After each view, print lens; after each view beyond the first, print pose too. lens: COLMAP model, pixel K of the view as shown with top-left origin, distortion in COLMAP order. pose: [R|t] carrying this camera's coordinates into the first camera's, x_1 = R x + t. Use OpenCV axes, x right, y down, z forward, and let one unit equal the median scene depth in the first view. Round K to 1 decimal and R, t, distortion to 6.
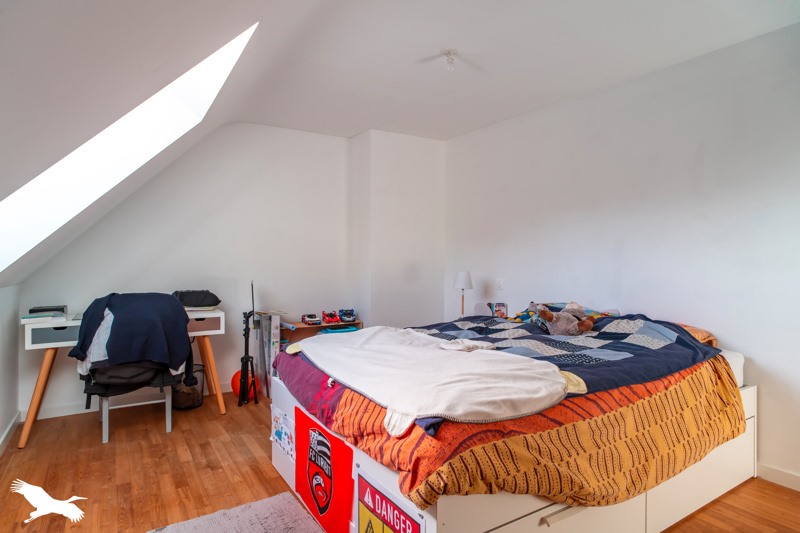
lens RADIAL K [[446.4, 0, 398.5], [0, 446.4, 271.1], [0, 0, 1]] dist [0.000325, 0.000237]
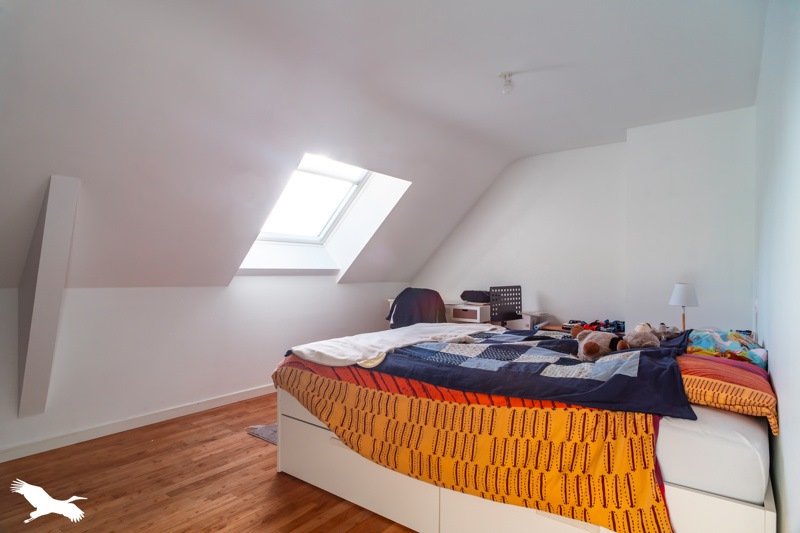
lens RADIAL K [[446.4, 0, 398.5], [0, 446.4, 271.1], [0, 0, 1]] dist [0.000325, 0.000237]
pose [[0.325156, 0.003868, -0.945652, 1.519871], [-0.011547, 0.999933, 0.000120, -0.014922], [0.945590, 0.010880, 0.325179, 0.581996]]
